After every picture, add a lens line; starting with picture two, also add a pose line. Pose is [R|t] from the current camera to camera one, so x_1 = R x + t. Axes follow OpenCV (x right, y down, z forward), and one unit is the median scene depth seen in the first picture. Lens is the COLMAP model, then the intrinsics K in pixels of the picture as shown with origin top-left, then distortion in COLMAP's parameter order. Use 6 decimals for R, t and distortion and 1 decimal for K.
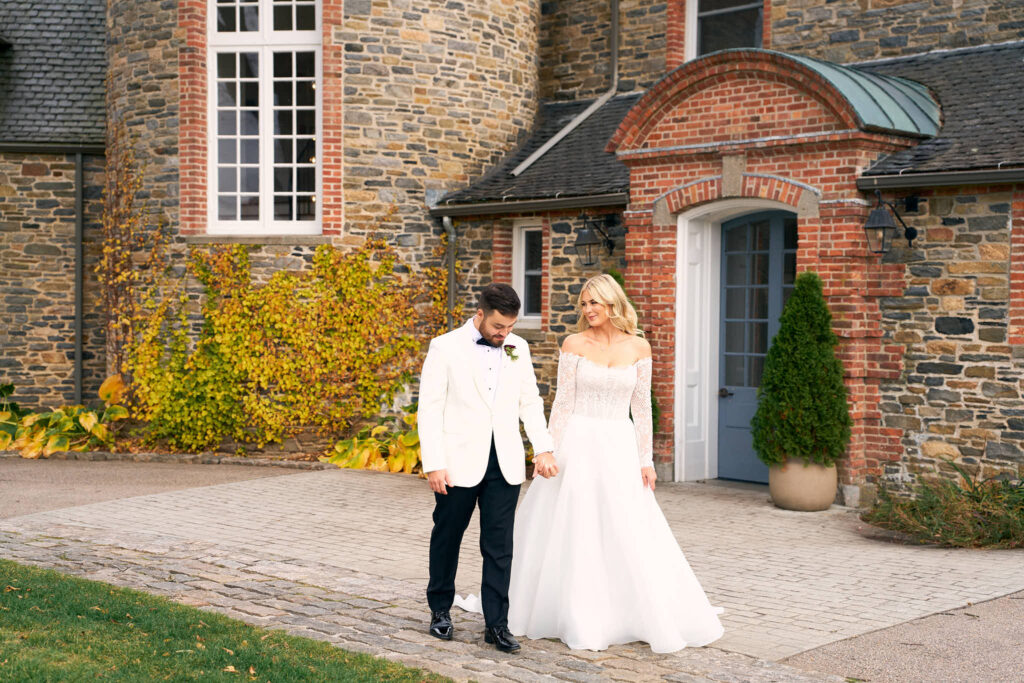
lens RADIAL K [[1542.6, 0, 512.0], [0, 1542.6, 341.5], [0, 0, 1]] dist [0.364774, -1.219266]
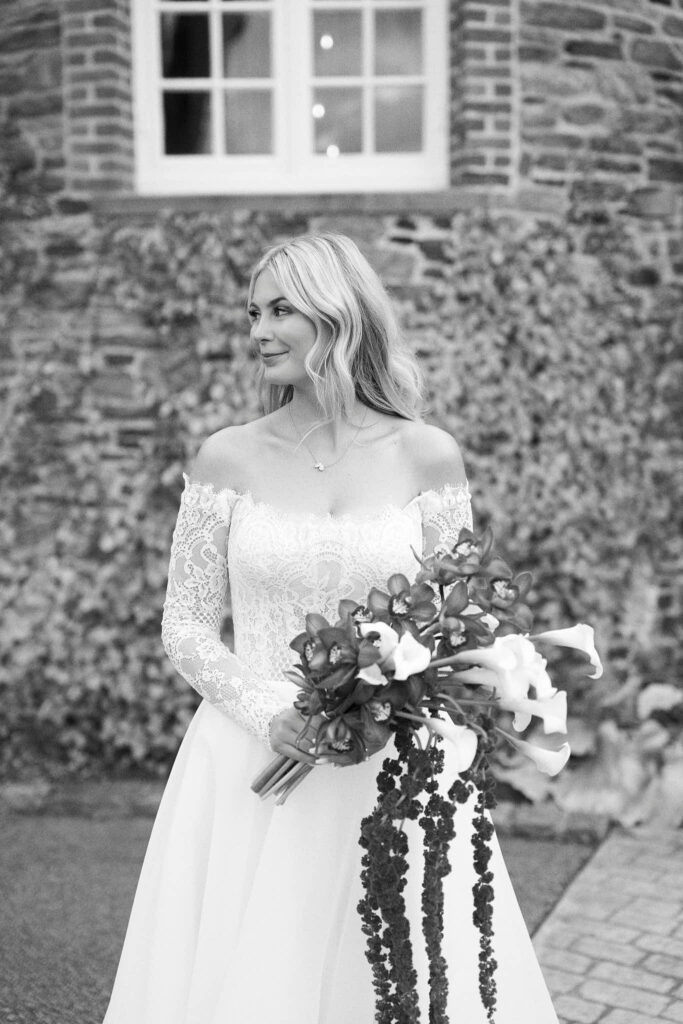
lens RADIAL K [[1542.6, 0, 345.1], [0, 1542.6, 524.6], [0, 0, 1]] dist [0.364774, -1.219266]
pose [[0.981590, -0.036817, 0.187417, -0.224137], [0.025524, 0.997730, 0.062313, -0.010712], [-0.189285, -0.056382, 0.980302, 0.621285]]
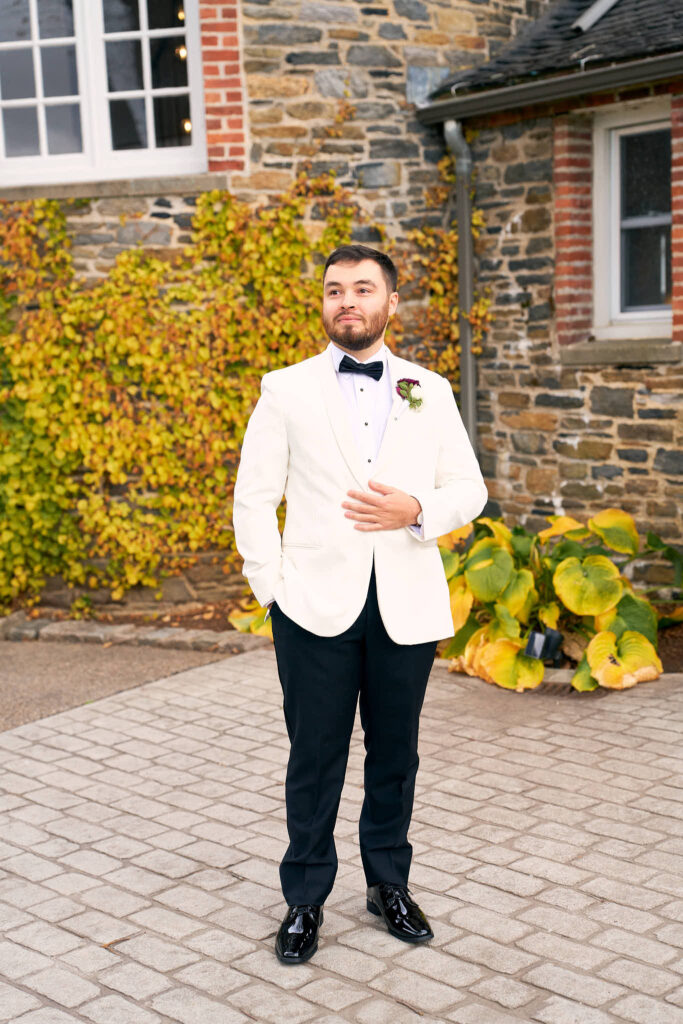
lens RADIAL K [[1542.6, 0, 345.1], [0, 1542.6, 524.6], [0, 0, 1]] dist [0.364774, -1.219266]
pose [[0.997981, -0.048785, -0.040675, -0.062835], [0.052733, 0.993343, 0.102413, -0.005302], [0.035408, -0.104351, 0.993910, 0.484991]]
